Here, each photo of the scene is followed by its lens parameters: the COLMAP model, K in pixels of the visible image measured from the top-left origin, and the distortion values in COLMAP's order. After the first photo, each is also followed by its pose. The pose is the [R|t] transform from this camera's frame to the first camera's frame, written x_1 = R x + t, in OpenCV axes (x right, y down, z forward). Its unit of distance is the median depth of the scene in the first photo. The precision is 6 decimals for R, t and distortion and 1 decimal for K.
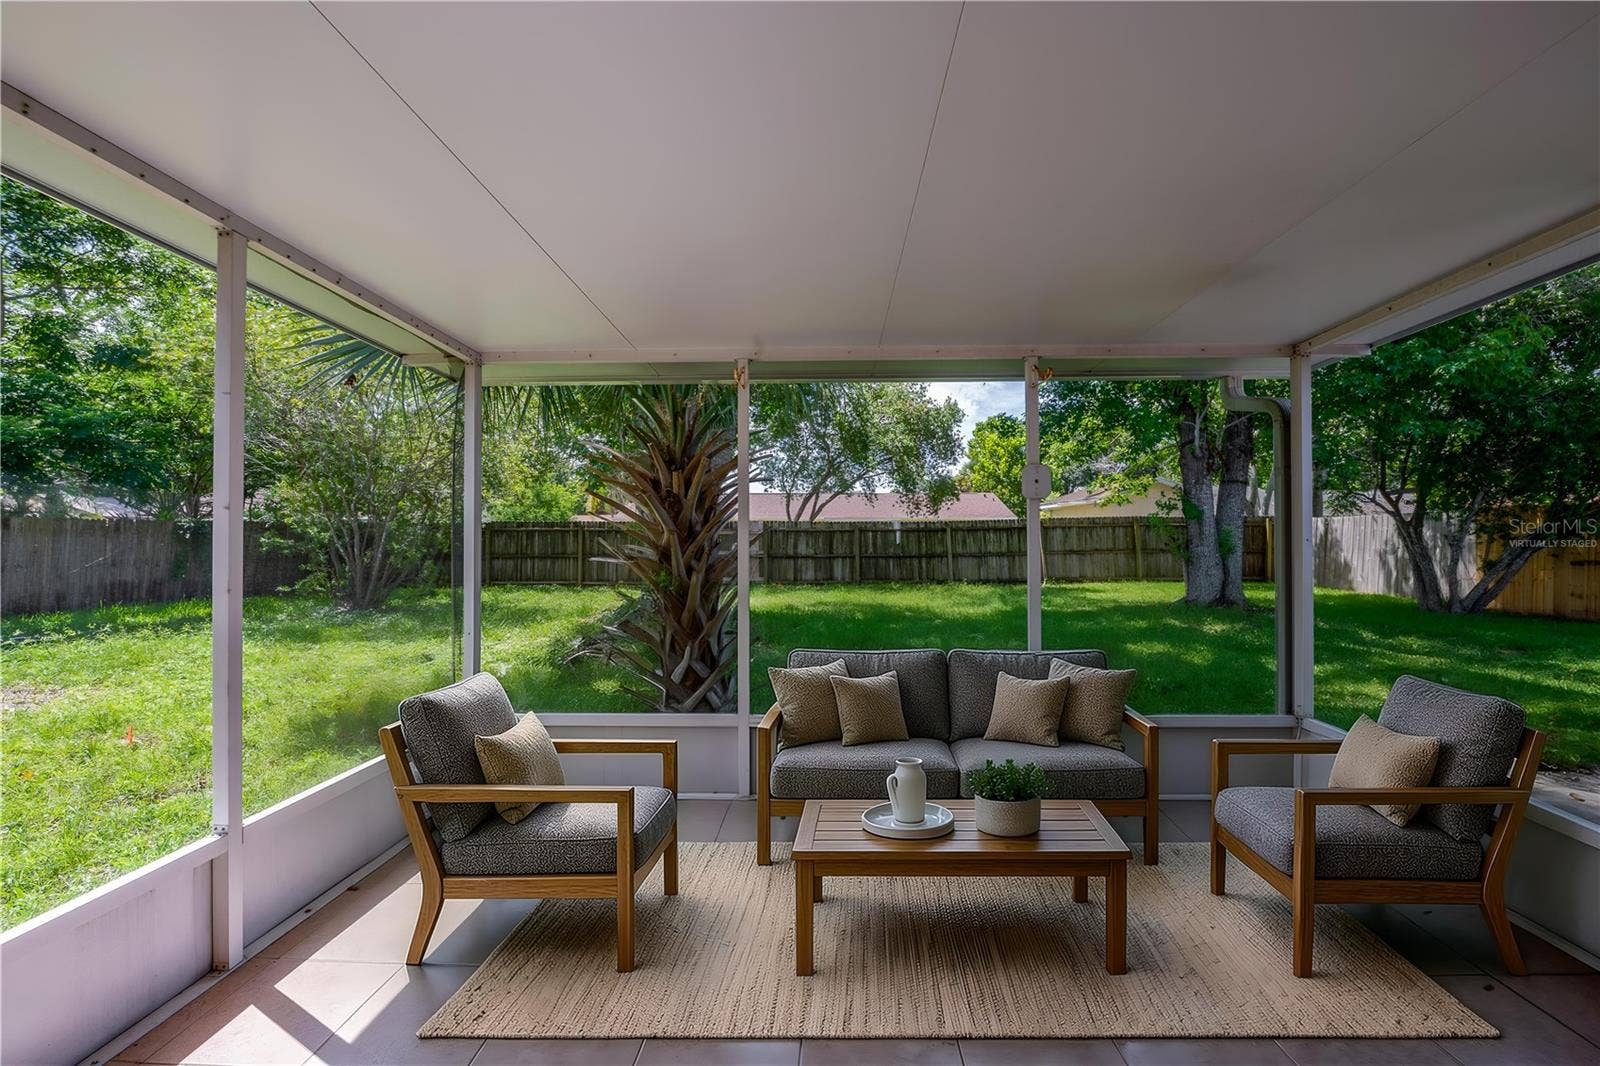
lens RADIAL K [[643.6, 0, 805.2], [0, 643.6, 531.7], [0, 0, 1]] dist [-0.016327, 0.000021]
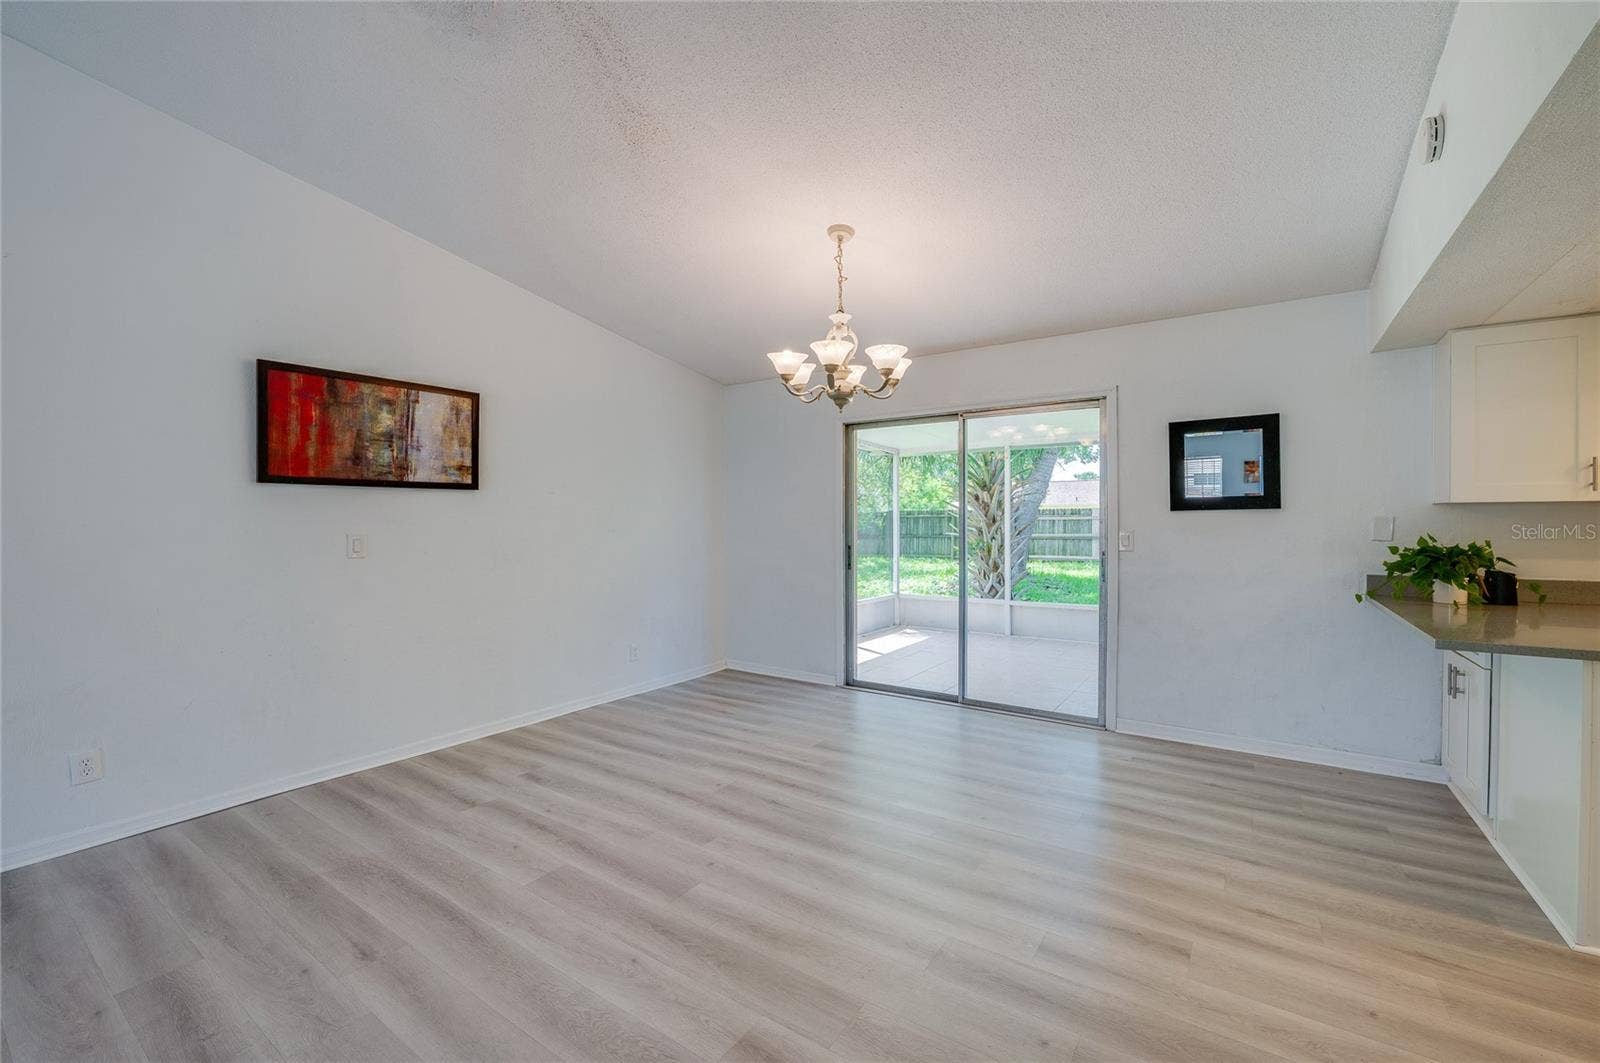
lens RADIAL K [[643.6, 0, 805.2], [0, 643.6, 530.2], [0, 0, 1]] dist [-0.016327, 0.000021]
pose [[0.840453, 0.001036, -0.541883, 0.421465], [0.011309, 0.999747, 0.019453, -0.014884], [0.541766, -0.022477, 0.840229, -1.031828]]
